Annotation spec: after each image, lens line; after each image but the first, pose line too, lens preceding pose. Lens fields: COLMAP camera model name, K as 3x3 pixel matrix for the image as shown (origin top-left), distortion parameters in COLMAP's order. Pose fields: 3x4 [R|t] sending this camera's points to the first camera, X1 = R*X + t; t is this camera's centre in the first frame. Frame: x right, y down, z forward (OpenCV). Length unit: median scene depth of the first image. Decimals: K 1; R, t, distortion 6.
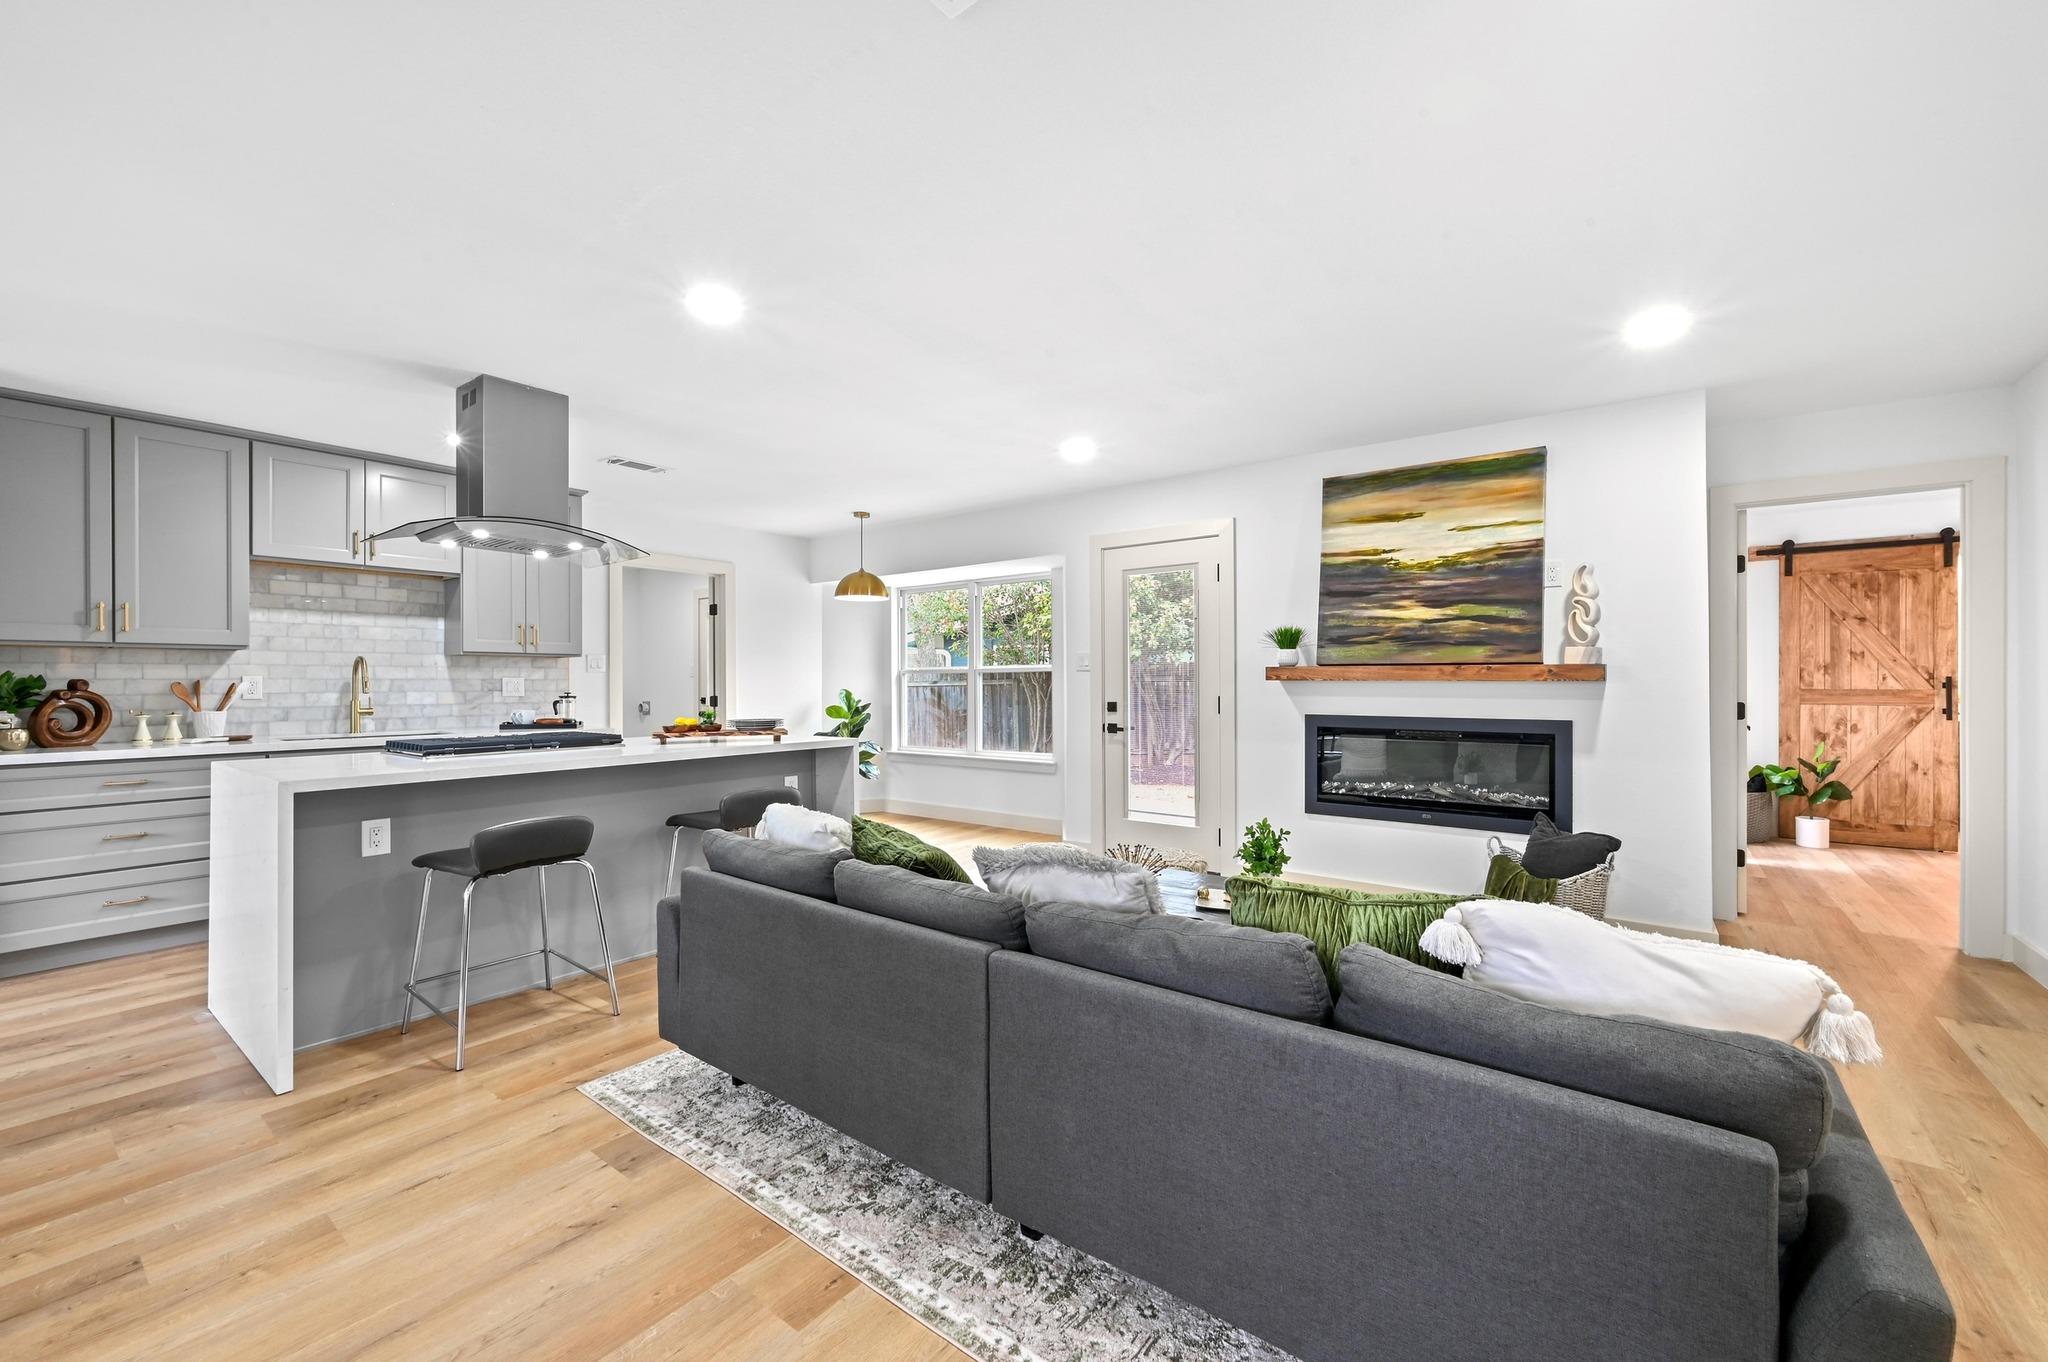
lens RADIAL K [[809.1, 0, 1026.1], [0, 809.1, 679.9], [0, 0, 1]] dist [-0.000172, 0.000023]
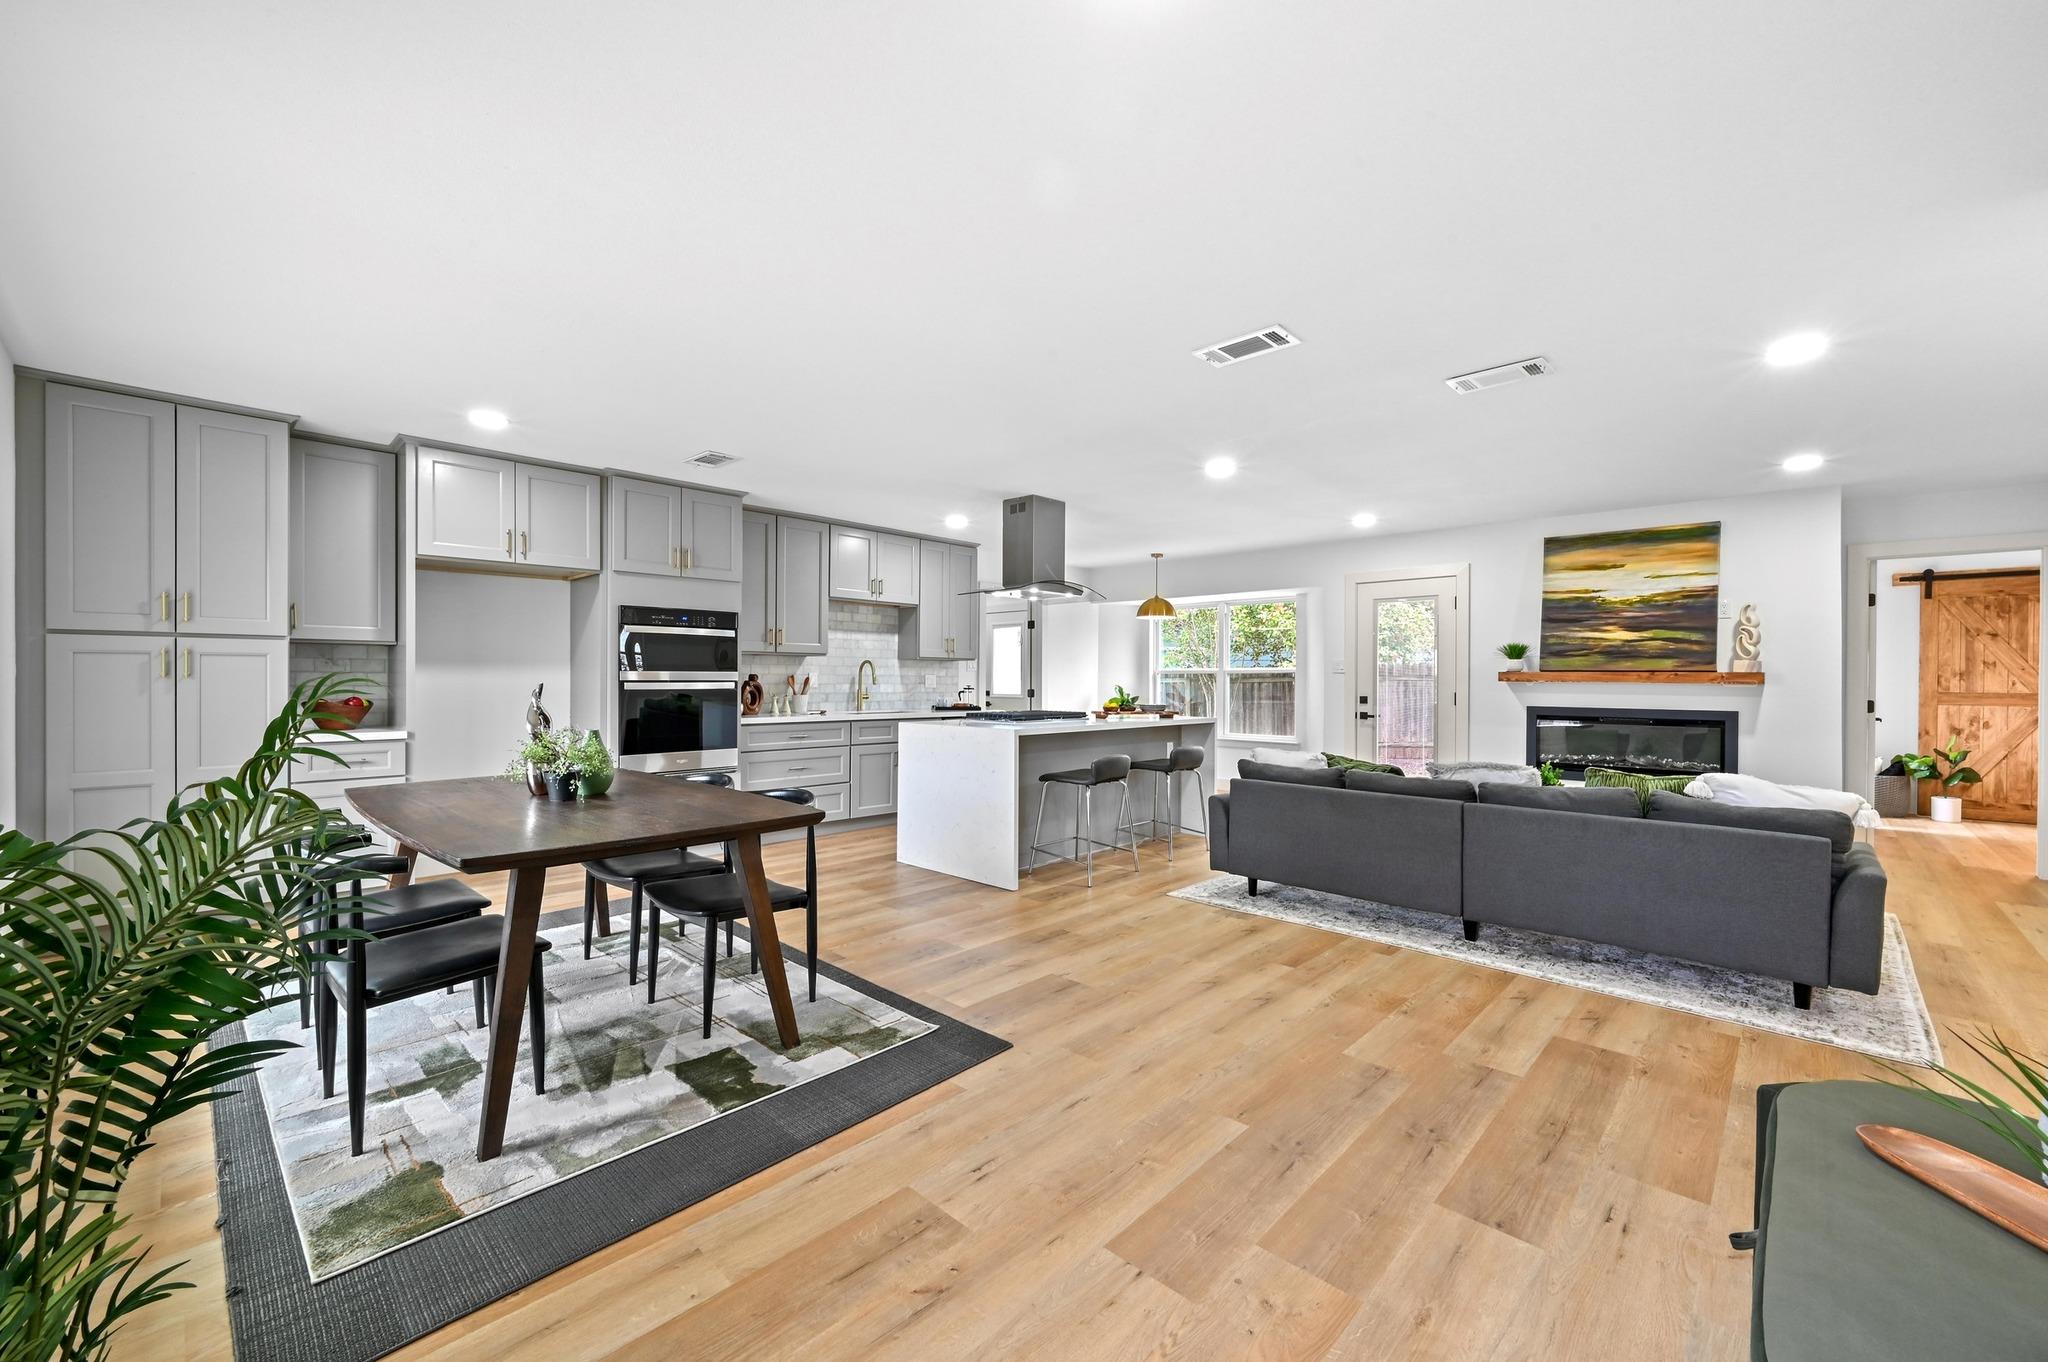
lens RADIAL K [[810.2, 0, 1025.9], [0, 810.2, 678.5], [0, 0, 1]] dist [-0.000416, 0.000044]
pose [[0.993603, 0.008423, -0.112613, -0.350539], [-0.008302, 0.999964, 0.001543, 0.000301], [0.112622, -0.000598, 0.993638, -0.476637]]
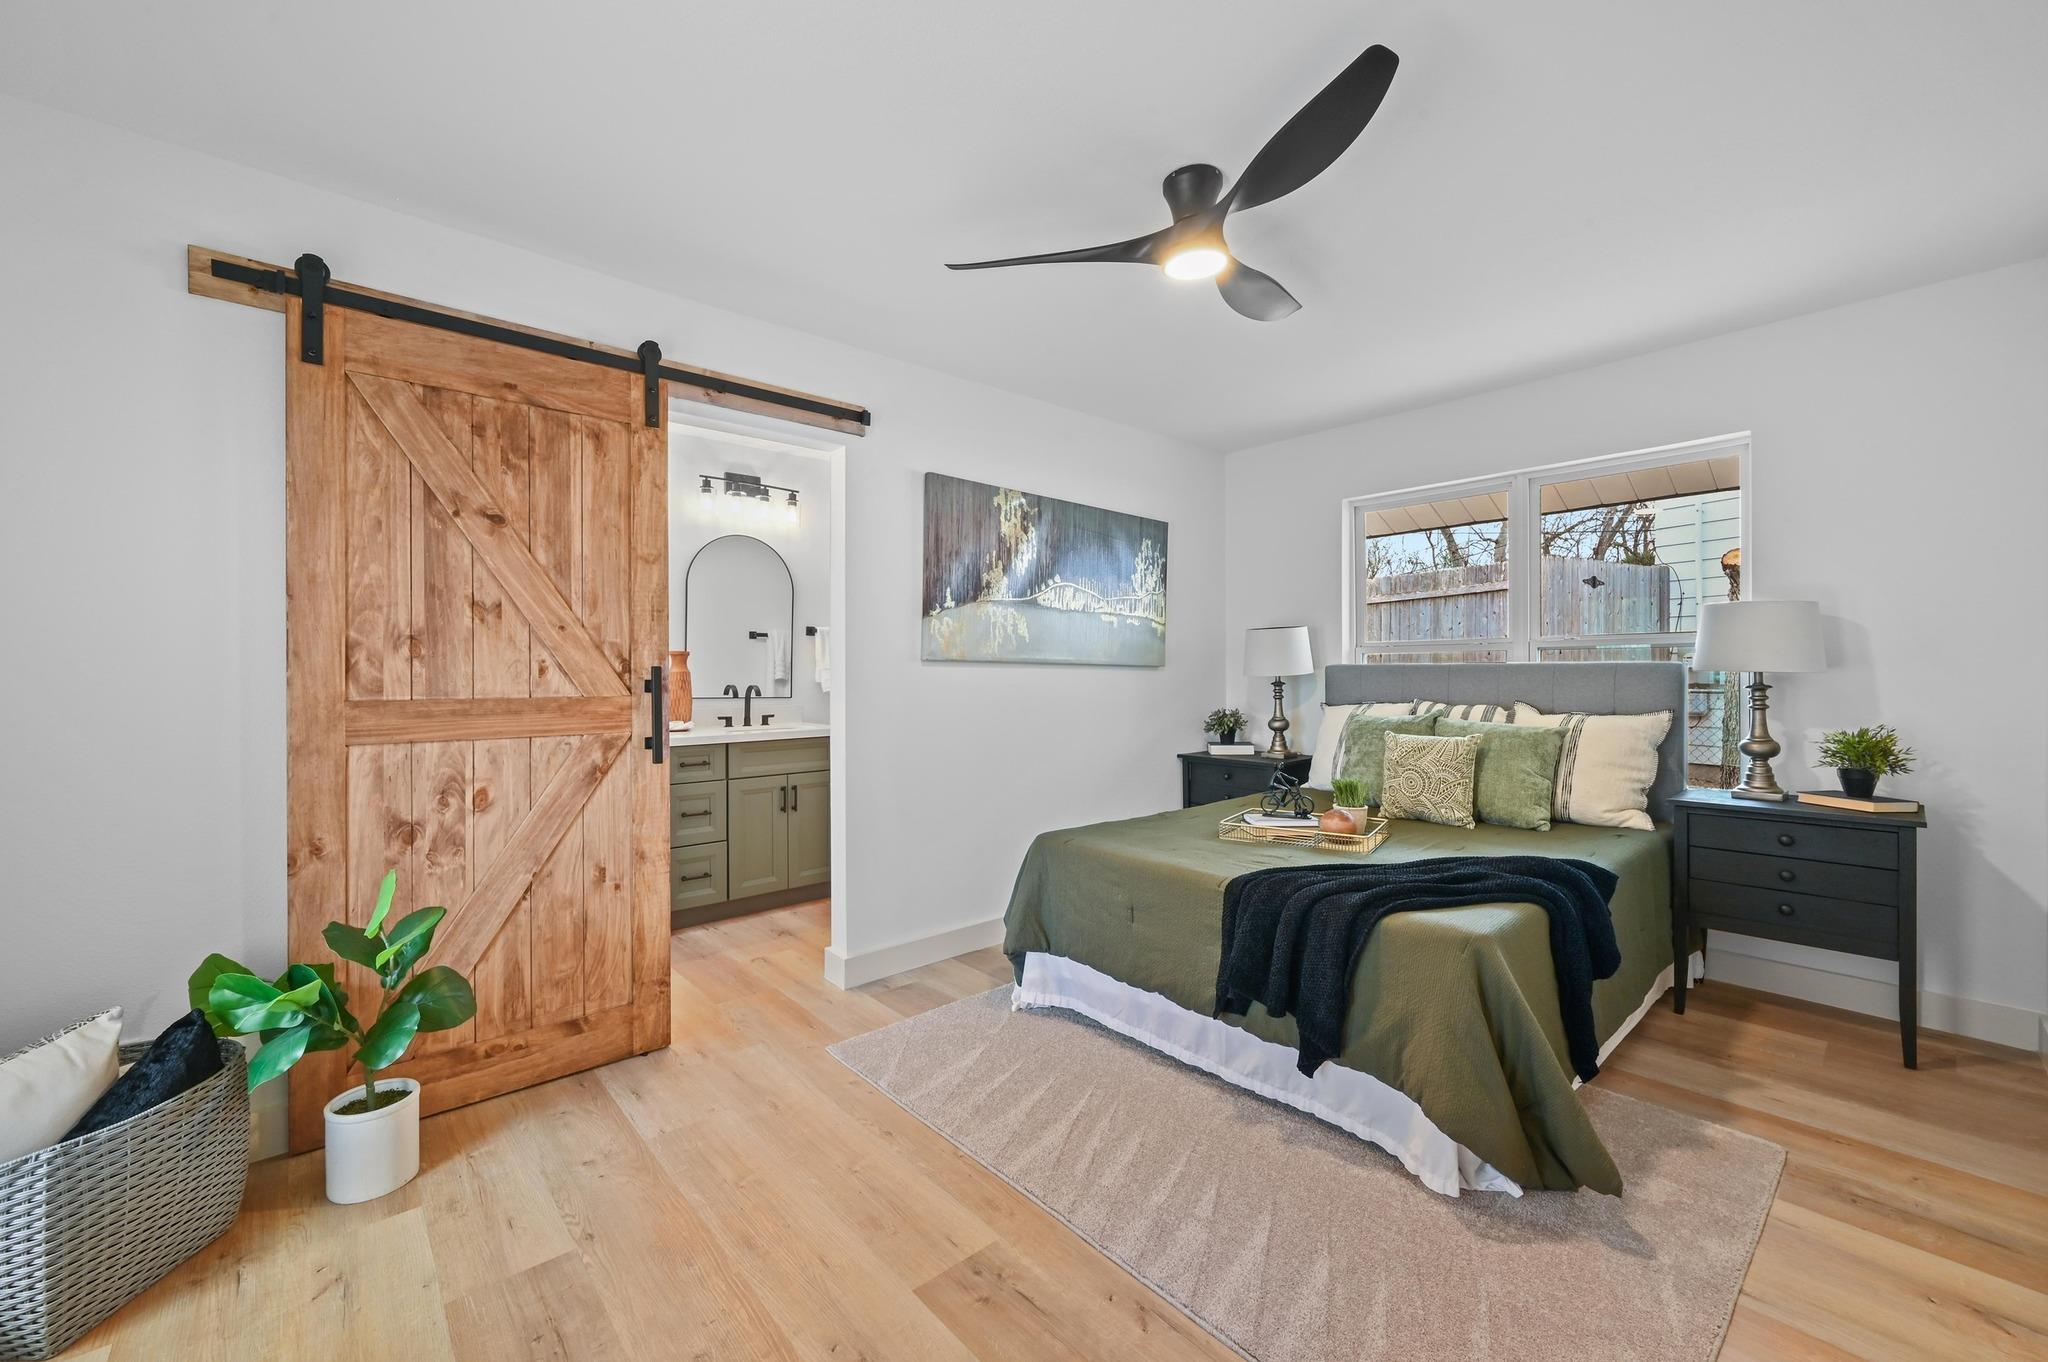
lens RADIAL K [[810.2, 0, 1025.9], [0, 810.2, 678.5], [0, 0, 1]] dist [-0.000416, 0.000044]
pose [[0.189237, -0.005454, 0.981916, 0.896622], [0.002375, 0.999984, 0.005097, 0.000687], [-0.981929, 0.001367, 0.189247, 0.868006]]
